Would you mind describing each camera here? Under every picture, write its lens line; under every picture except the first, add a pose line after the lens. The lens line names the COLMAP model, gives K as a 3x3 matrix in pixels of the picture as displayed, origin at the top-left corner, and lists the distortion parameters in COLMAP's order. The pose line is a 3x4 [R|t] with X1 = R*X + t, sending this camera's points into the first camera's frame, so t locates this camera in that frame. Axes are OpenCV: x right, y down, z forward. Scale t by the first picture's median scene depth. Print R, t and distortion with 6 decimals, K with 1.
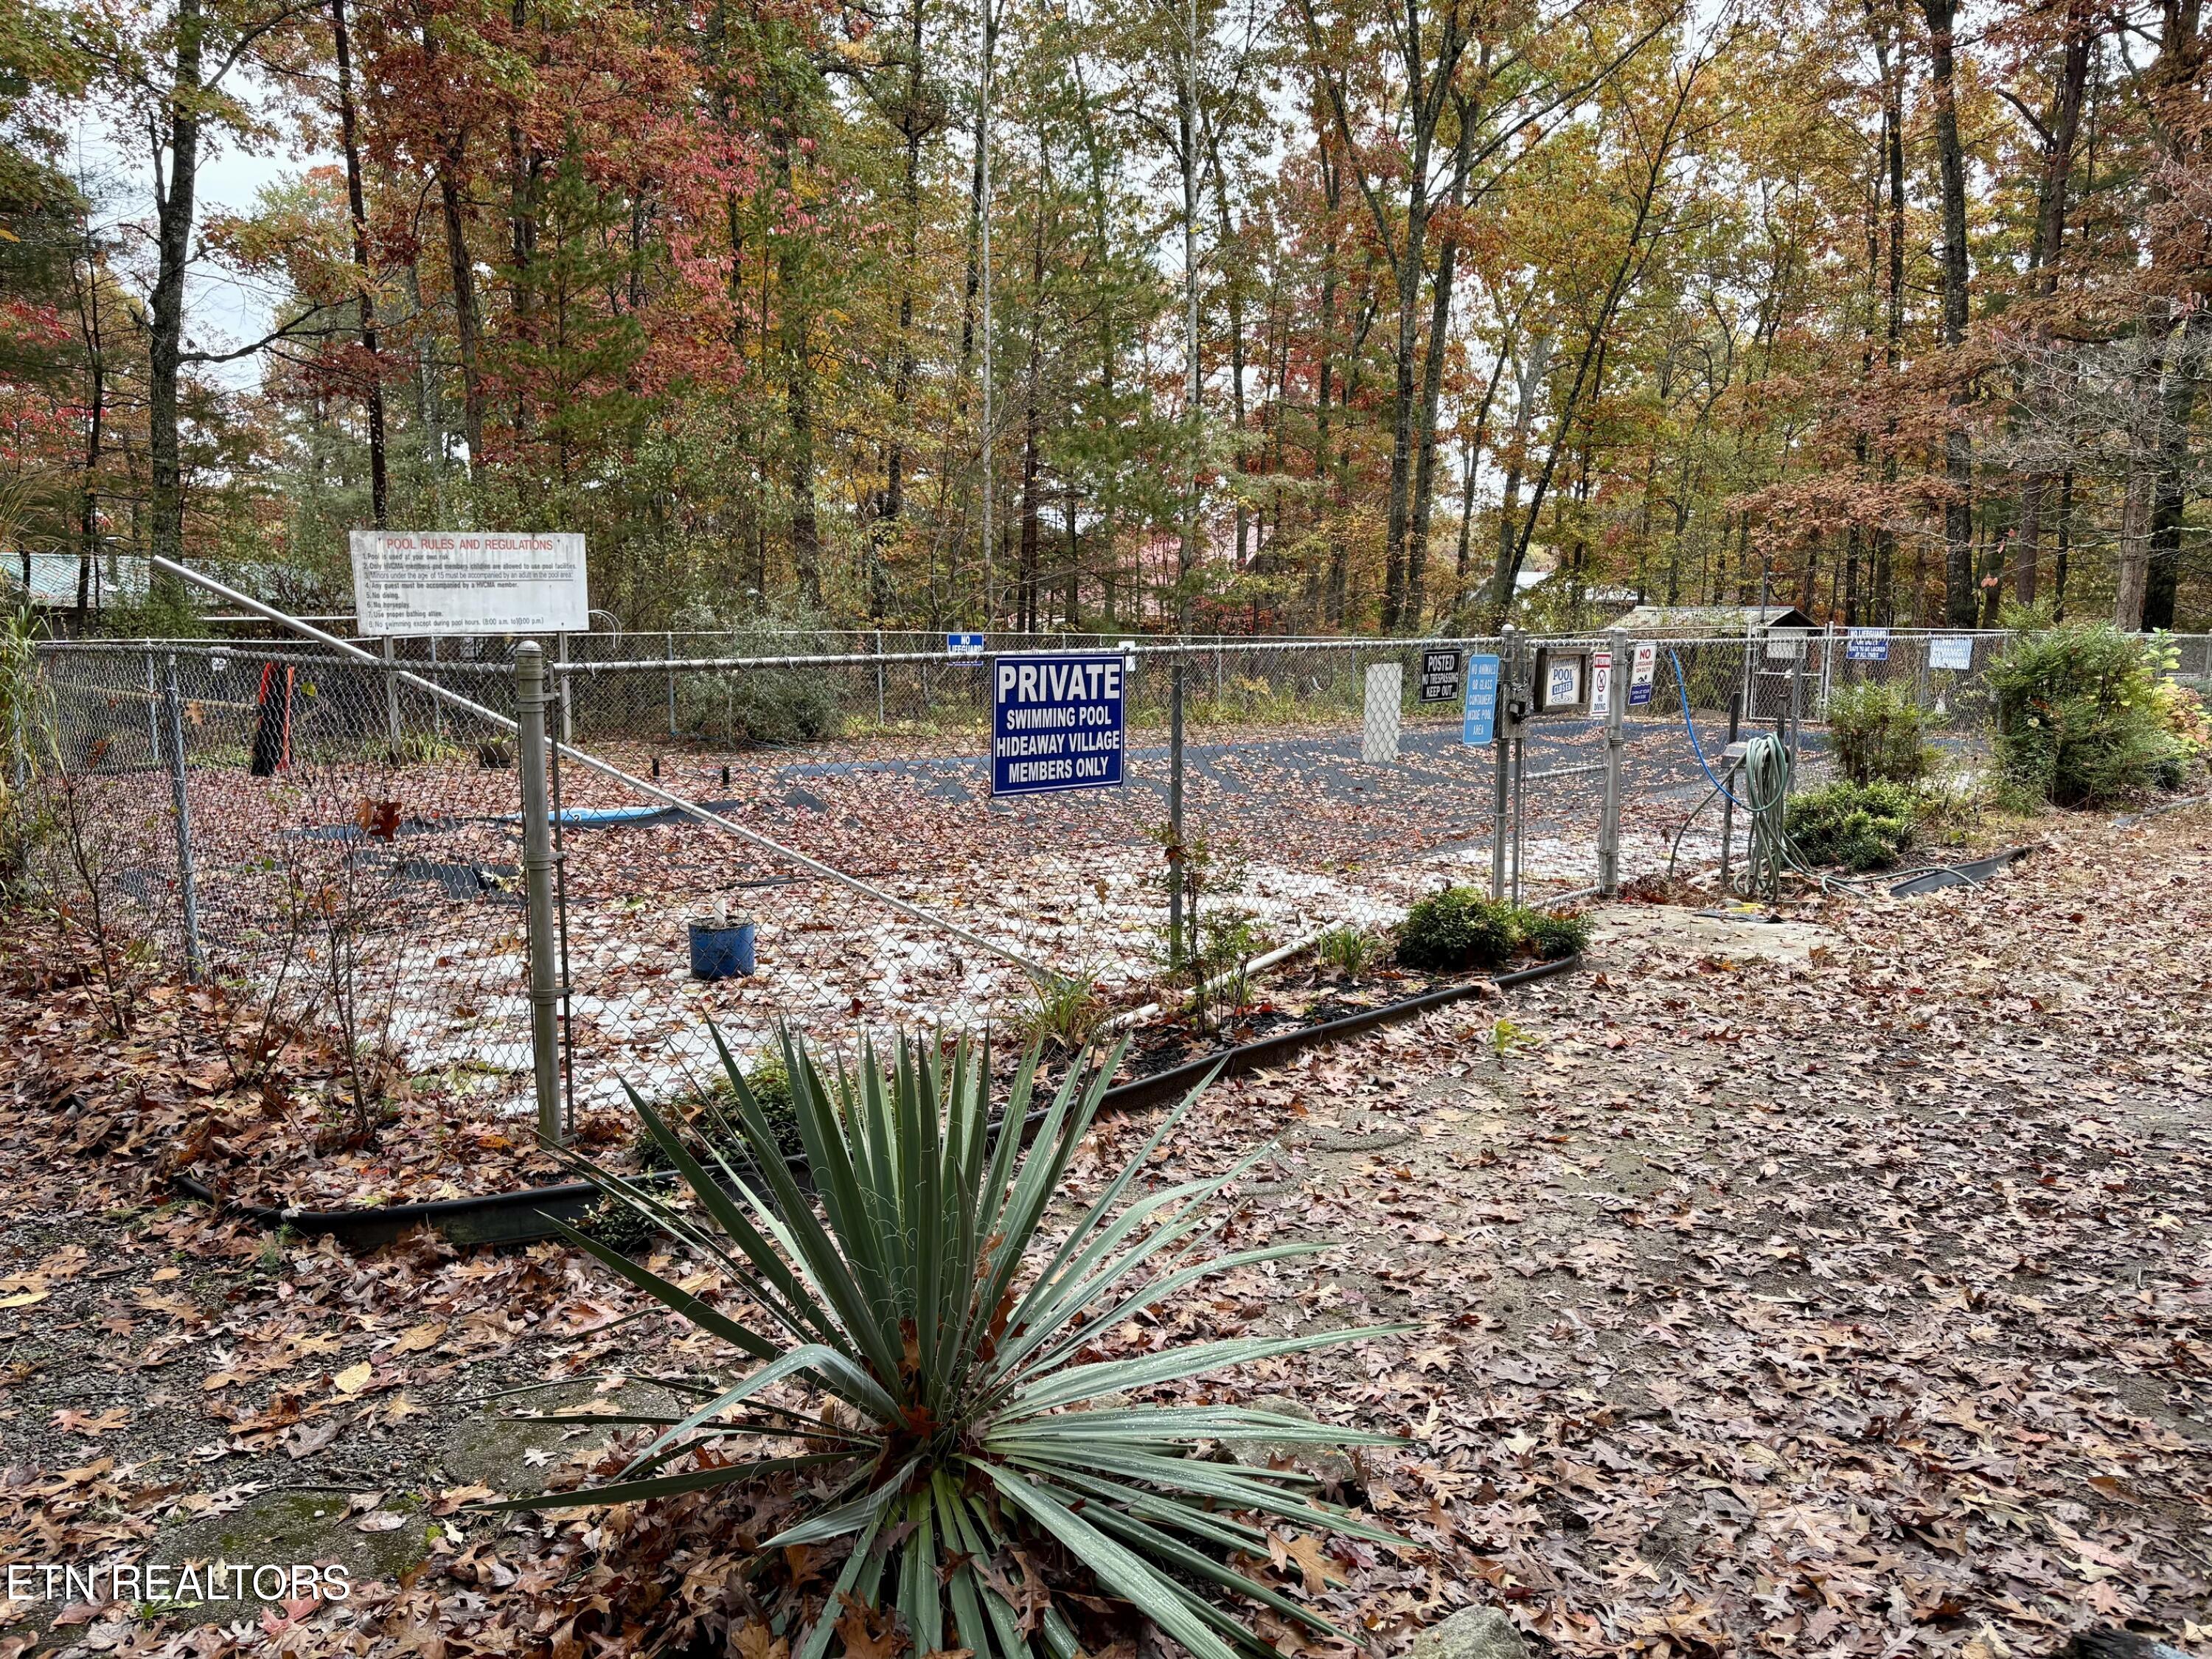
lens RADIAL K [[1704.8, 0, 1109.7], [0, 1704.8, 840.8], [0, 0, 1]] dist [0.044615, -0.003488]
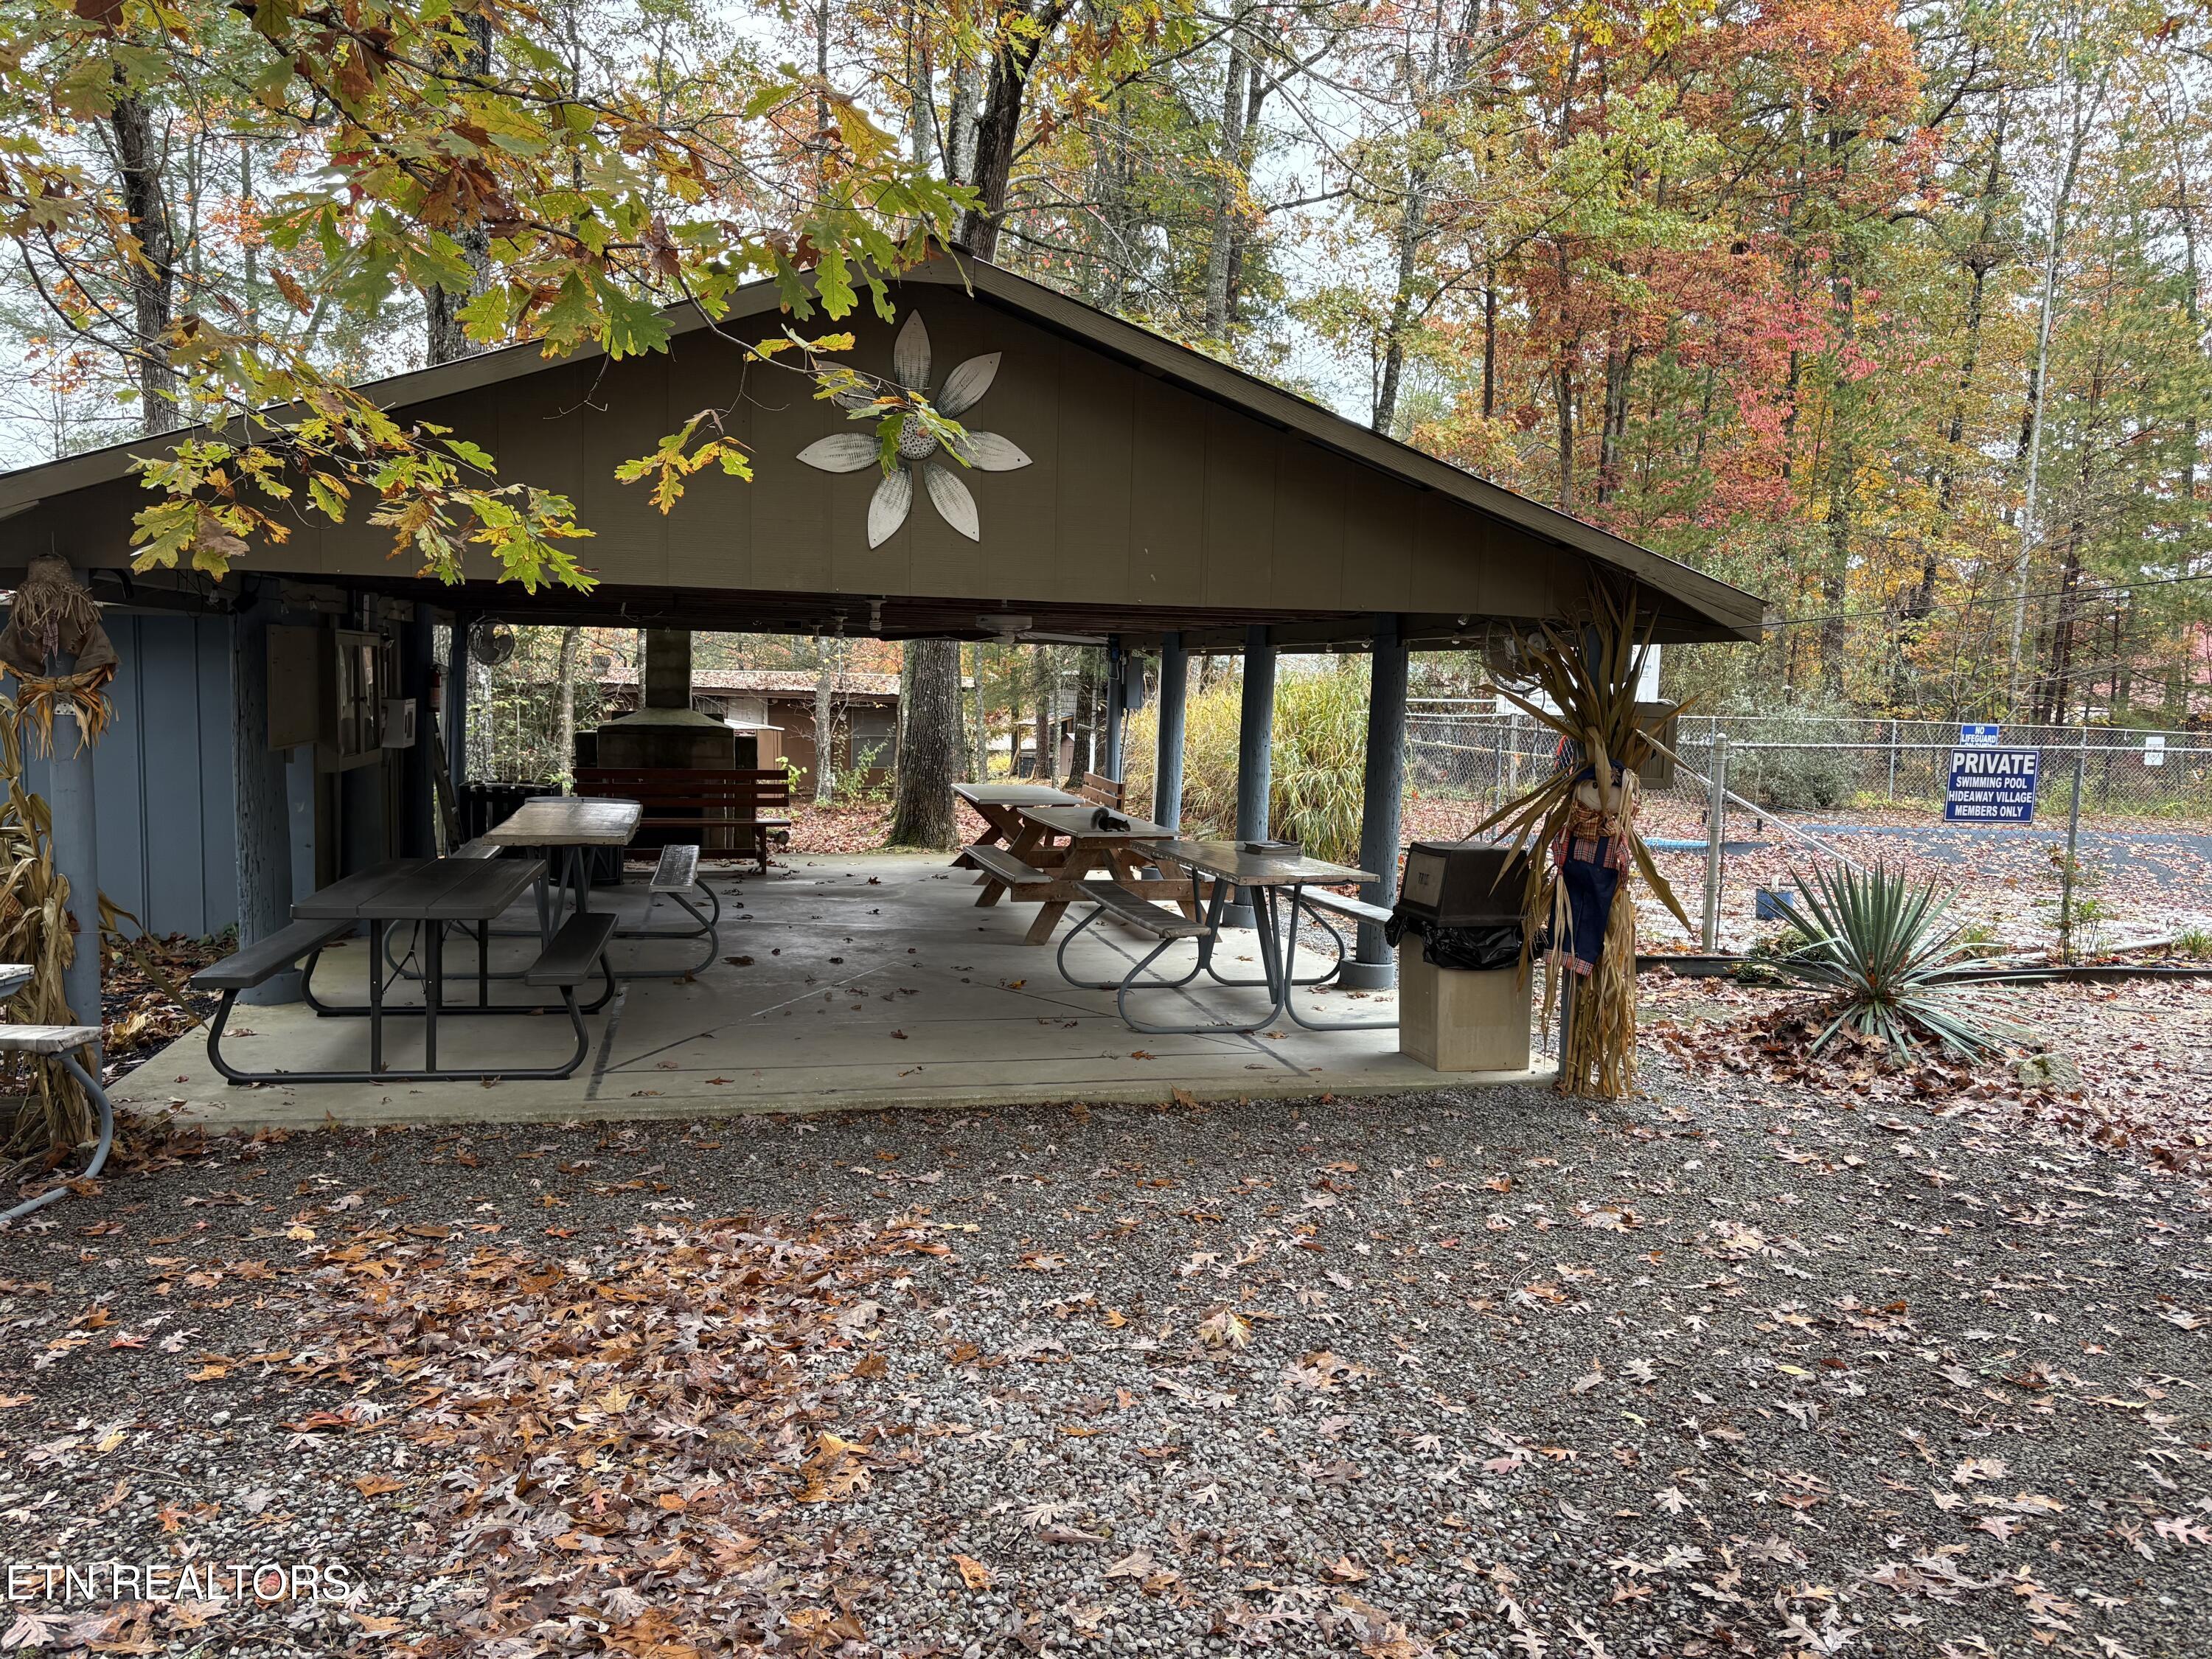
lens RADIAL K [[1704.8, 0, 1109.7], [0, 1704.8, 840.8], [0, 0, 1]] dist [0.044615, -0.003488]
pose [[0.844519, 0.074070, -0.530379, 0.155274], [-0.096301, 0.995249, -0.014349, 0.105526], [0.526796, 0.063194, 0.847639, -1.041336]]
